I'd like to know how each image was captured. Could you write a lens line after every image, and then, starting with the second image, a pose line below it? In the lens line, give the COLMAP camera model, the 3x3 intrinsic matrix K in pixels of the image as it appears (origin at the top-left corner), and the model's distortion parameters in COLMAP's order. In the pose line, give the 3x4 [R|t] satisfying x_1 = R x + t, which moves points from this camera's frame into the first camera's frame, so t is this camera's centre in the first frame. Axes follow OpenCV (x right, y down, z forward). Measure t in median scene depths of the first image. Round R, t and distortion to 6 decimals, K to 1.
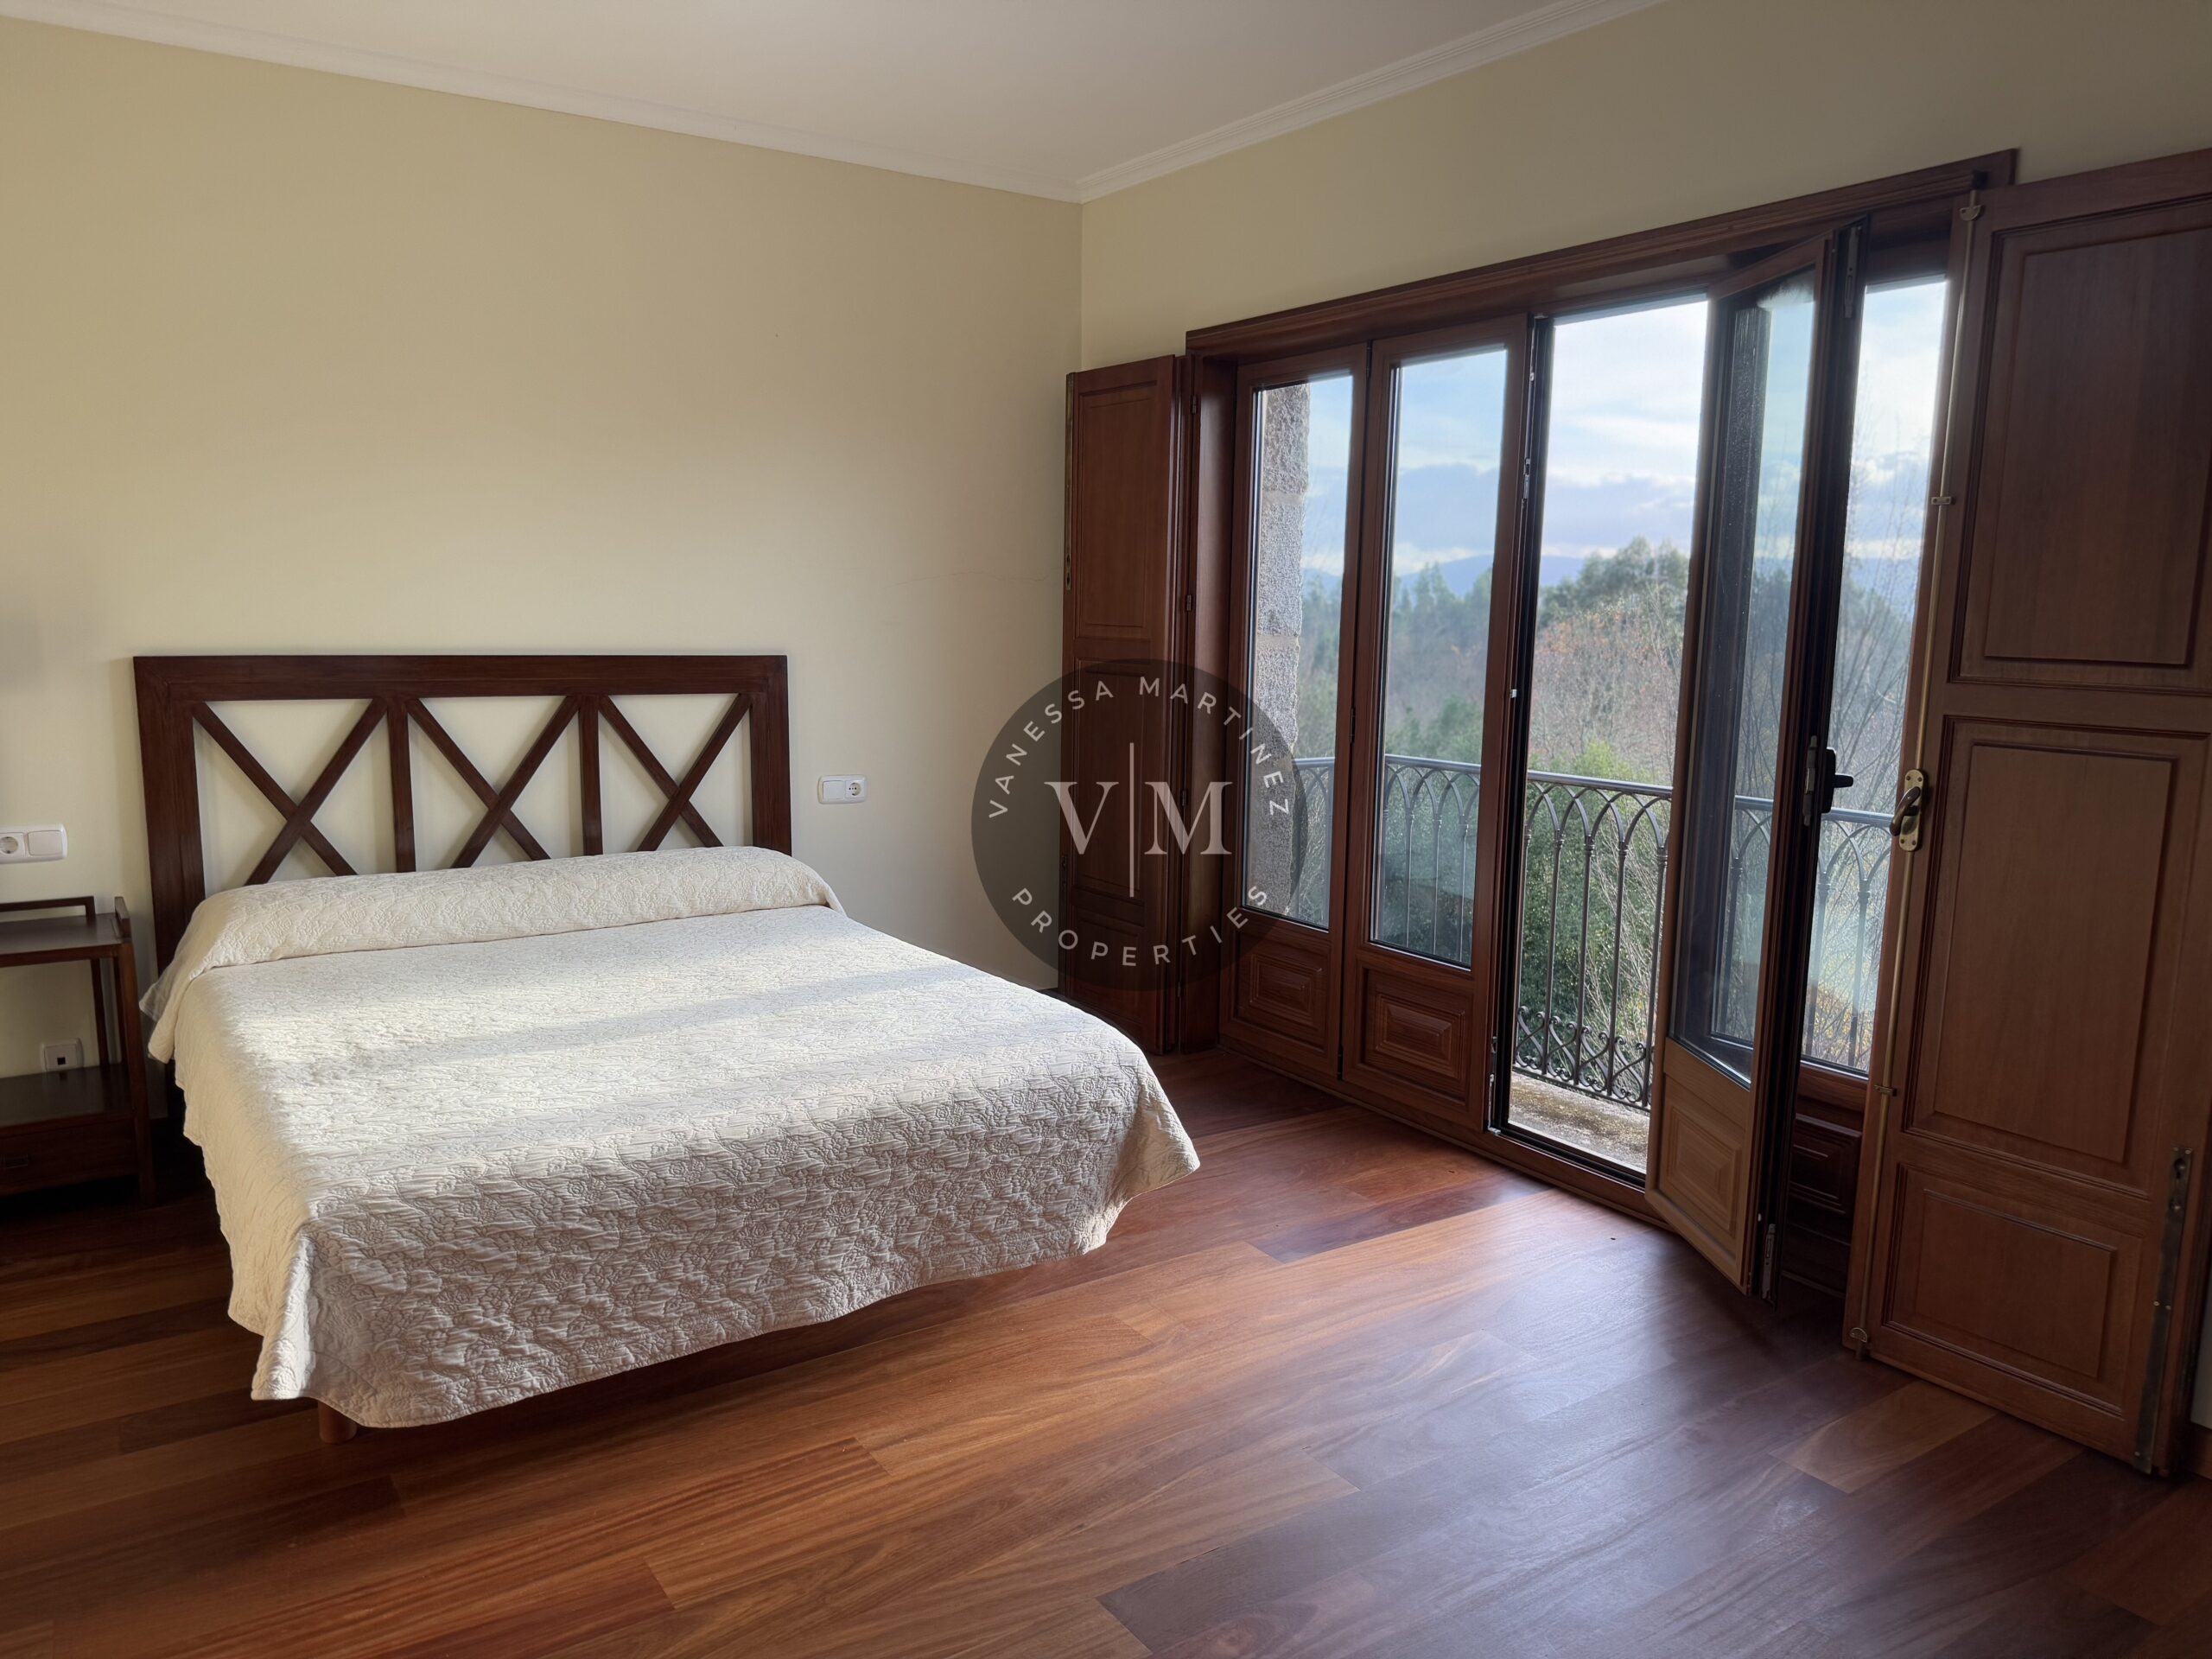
lens RADIAL K [[1553.0, 0, 1106.0], [0, 1553.0, 829.5], [0, 0, 1]] dist [0.172536, -0.342905]
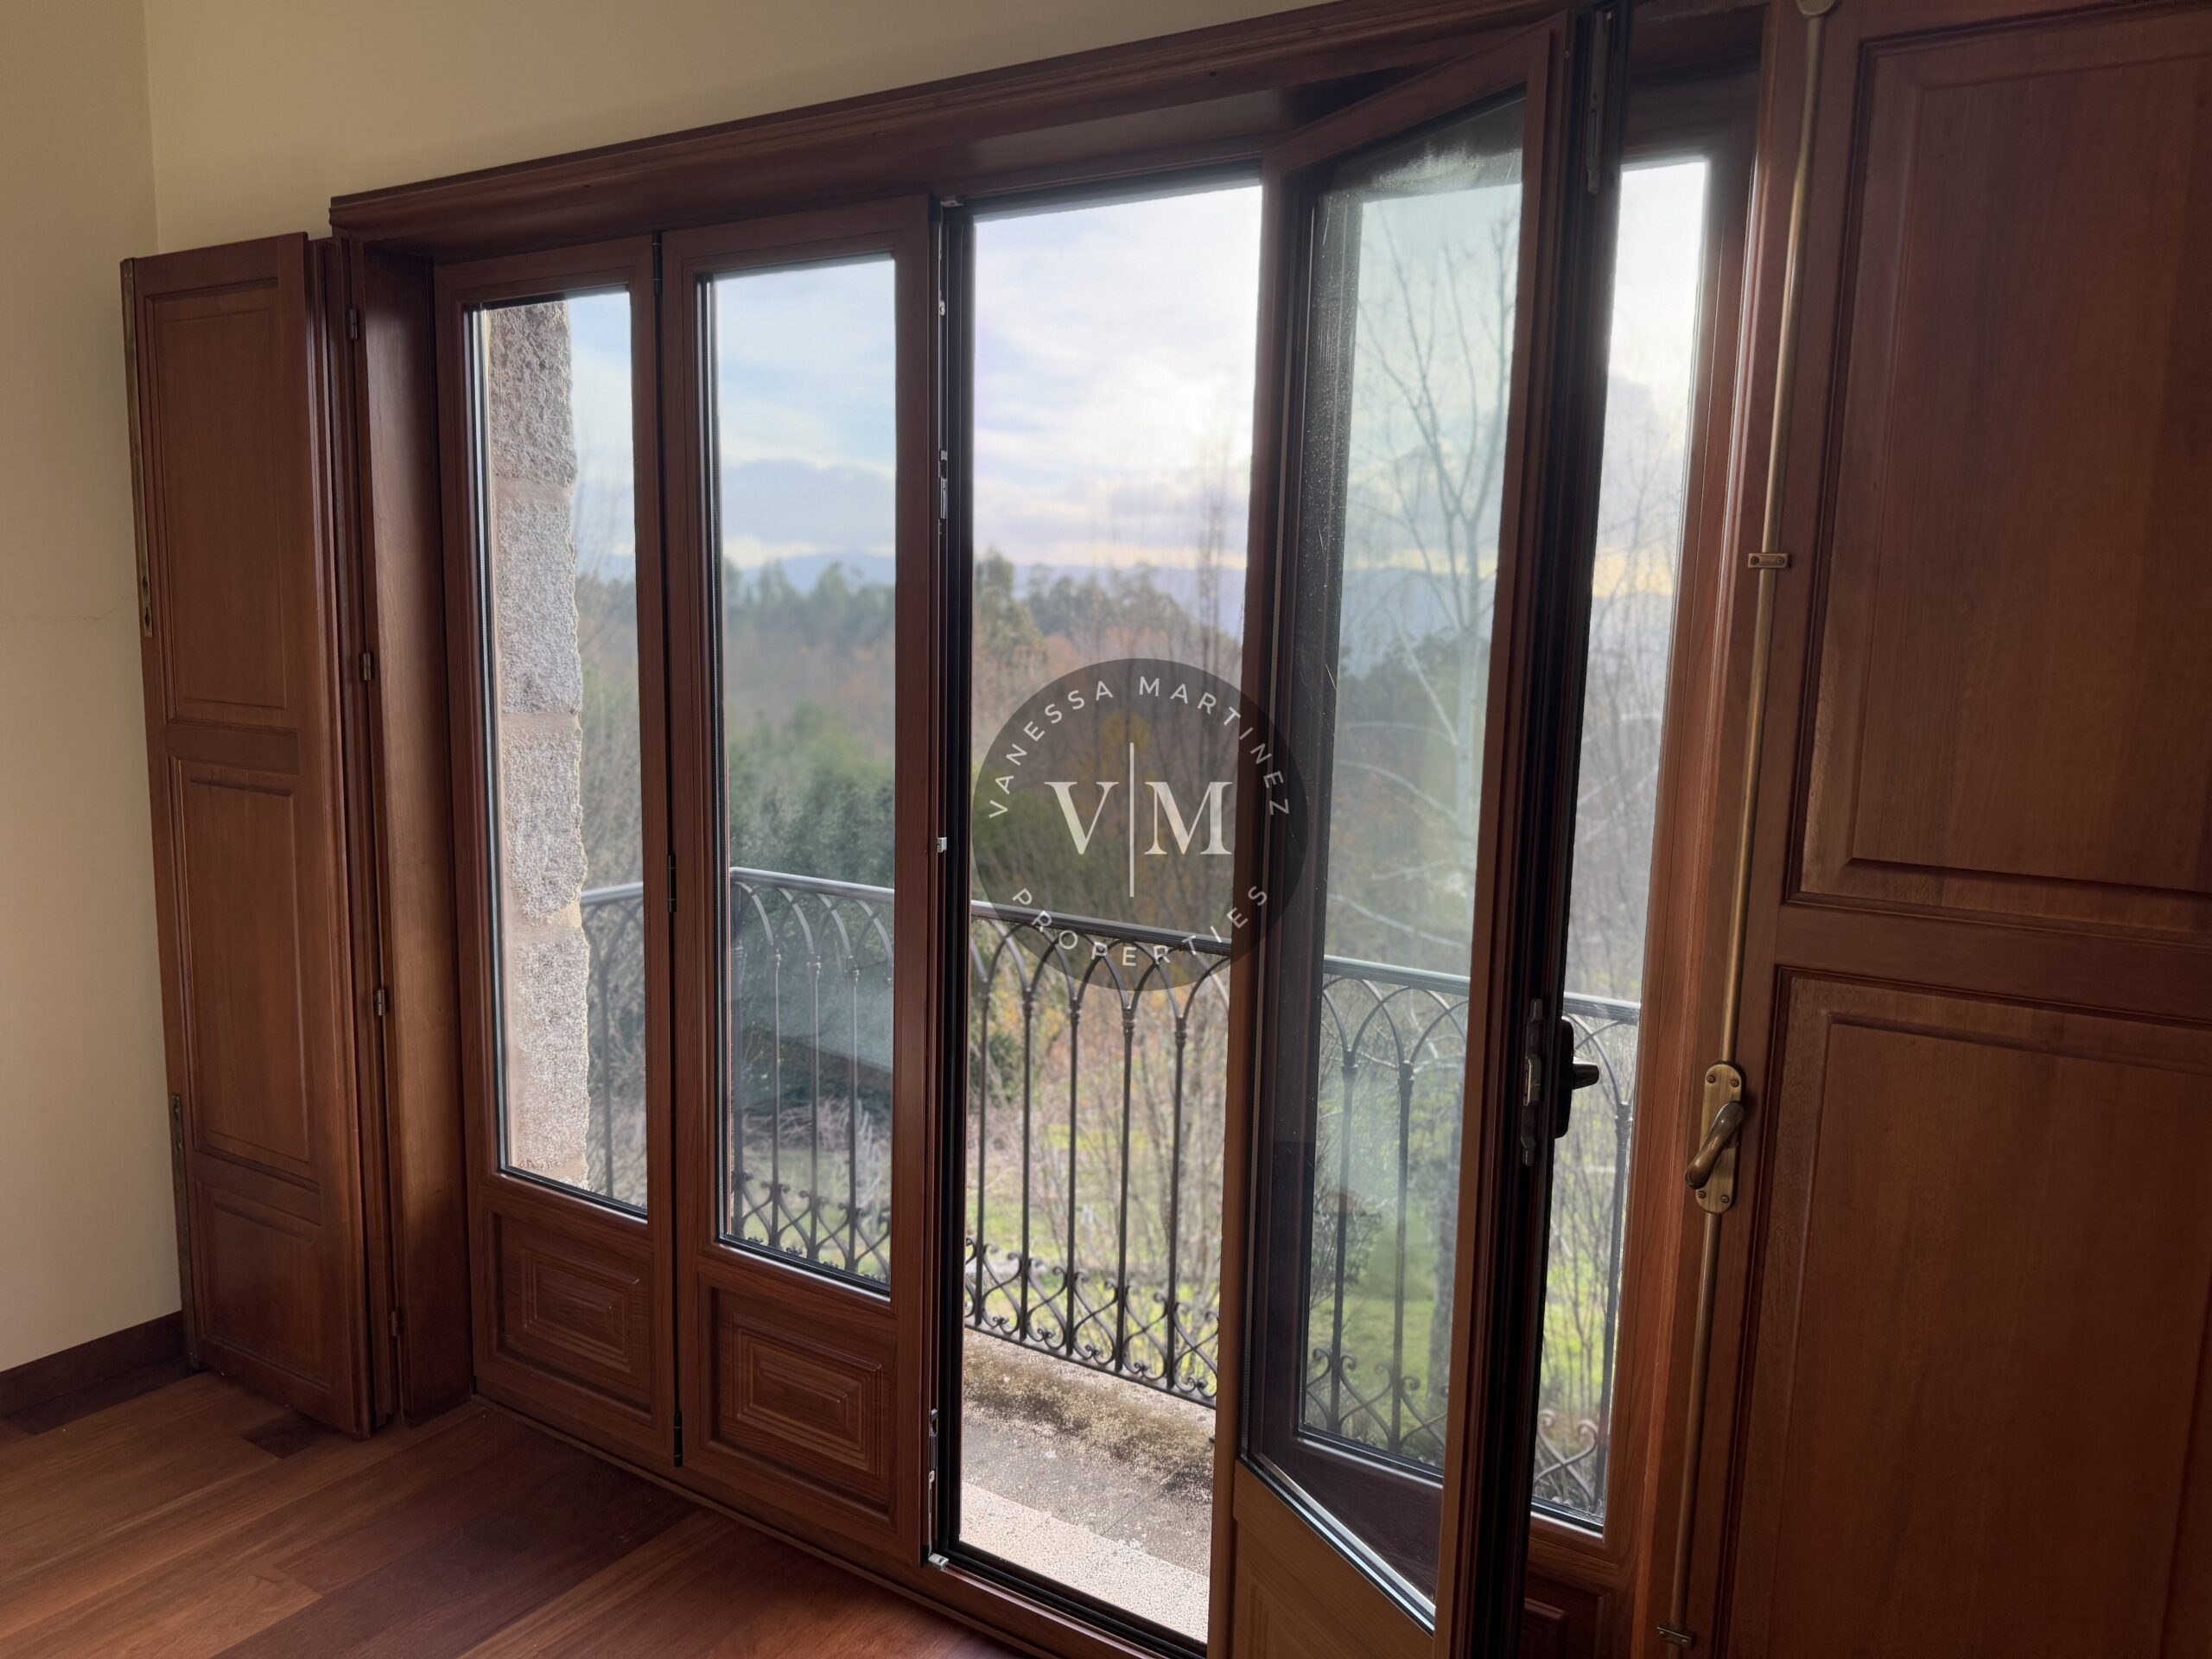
lens RADIAL K [[1566.8, 0, 1113.9], [0, 1566.8, 829.7], [0, 0, 1]] dist [-0.000736, -0.008254]
pose [[0.915478, -0.050551, 0.399179, 0.076326], [0.048324, 0.998709, 0.015649, -0.087062], [-0.399455, 0.004964, 0.916739, 0.388405]]
